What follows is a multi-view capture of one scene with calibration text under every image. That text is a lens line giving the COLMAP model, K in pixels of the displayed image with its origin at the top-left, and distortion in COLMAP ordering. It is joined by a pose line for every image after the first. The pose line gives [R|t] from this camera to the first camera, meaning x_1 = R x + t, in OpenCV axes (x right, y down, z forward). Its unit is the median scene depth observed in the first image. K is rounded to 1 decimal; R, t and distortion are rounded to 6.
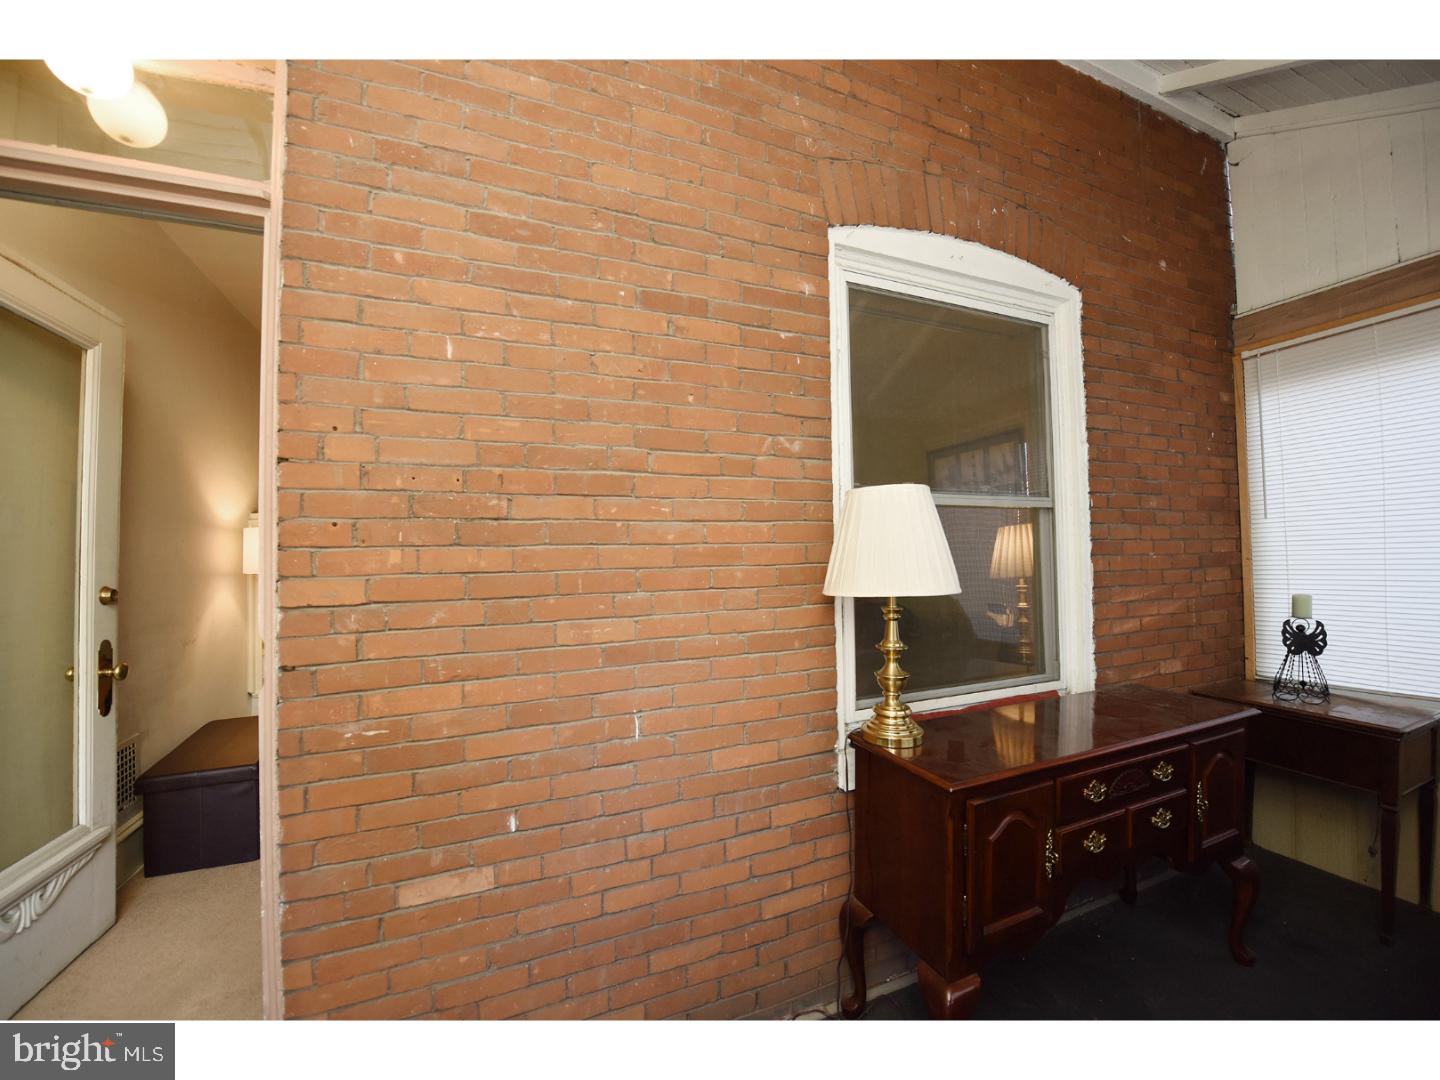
lens RADIAL K [[589.3, 0, 721.7], [0, 589.3, 537.2], [0, 0, 1]] dist [-0.010496, -0.005929]
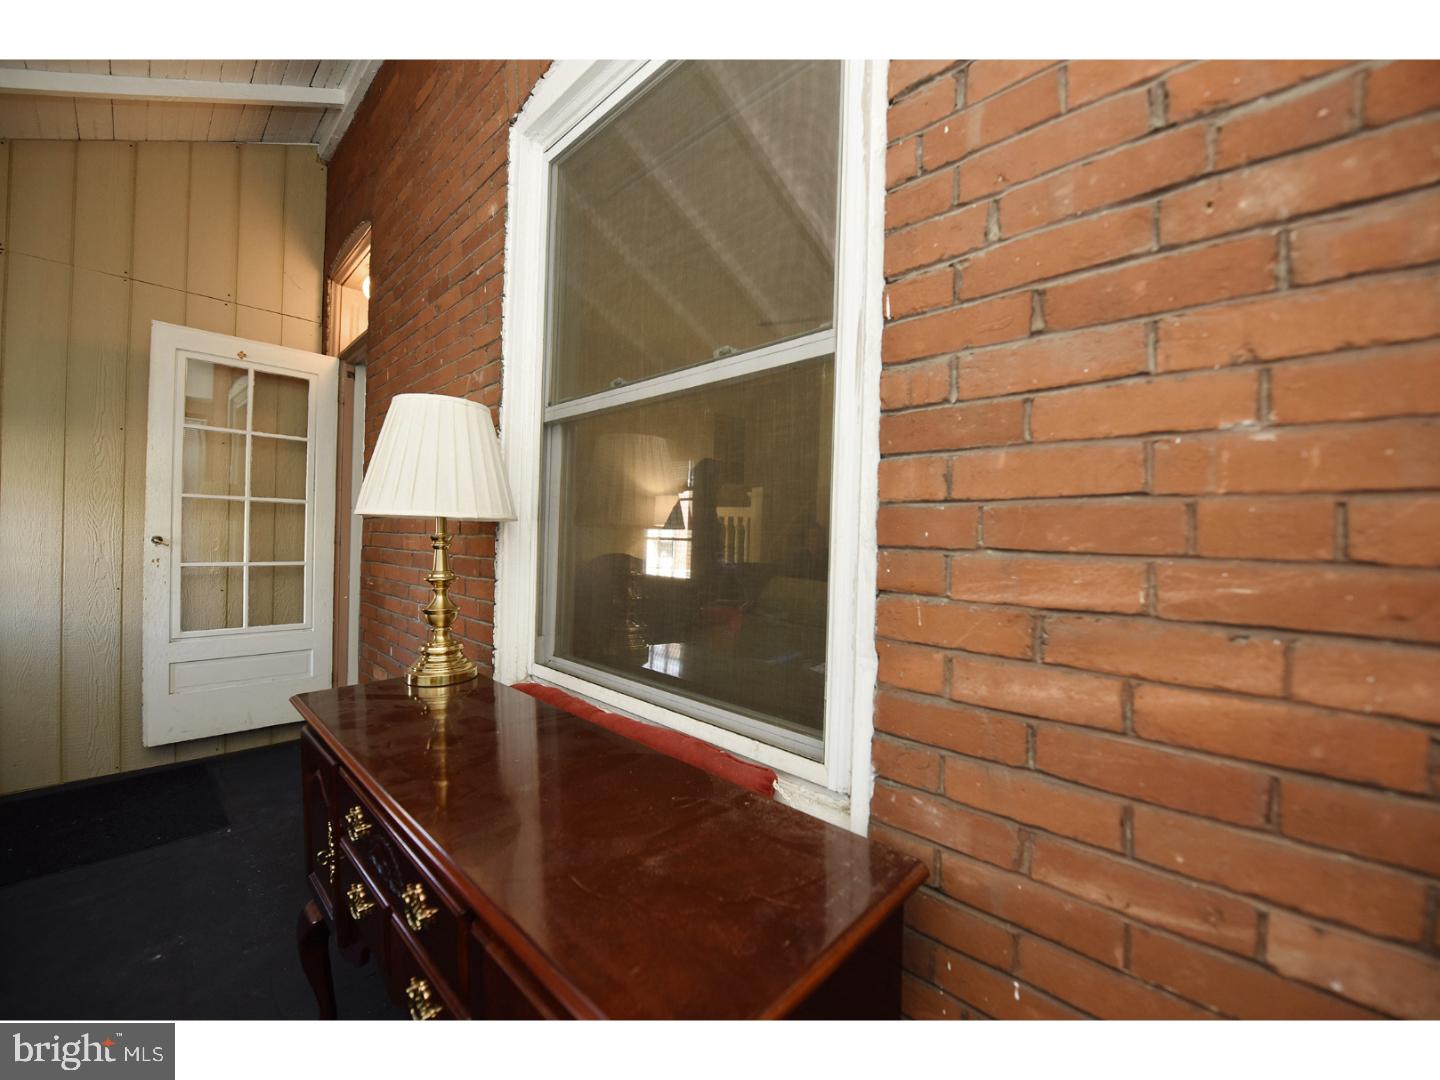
lens RADIAL K [[589.3, 0, 721.7], [0, 589.3, 537.2], [0, 0, 1]] dist [-0.010496, -0.005929]
pose [[0.376796, 0.026081, -0.925929, 0.896383], [0.002030, 0.999578, 0.028982, 0.067284], [0.926294, -0.012800, 0.376584, 0.748422]]
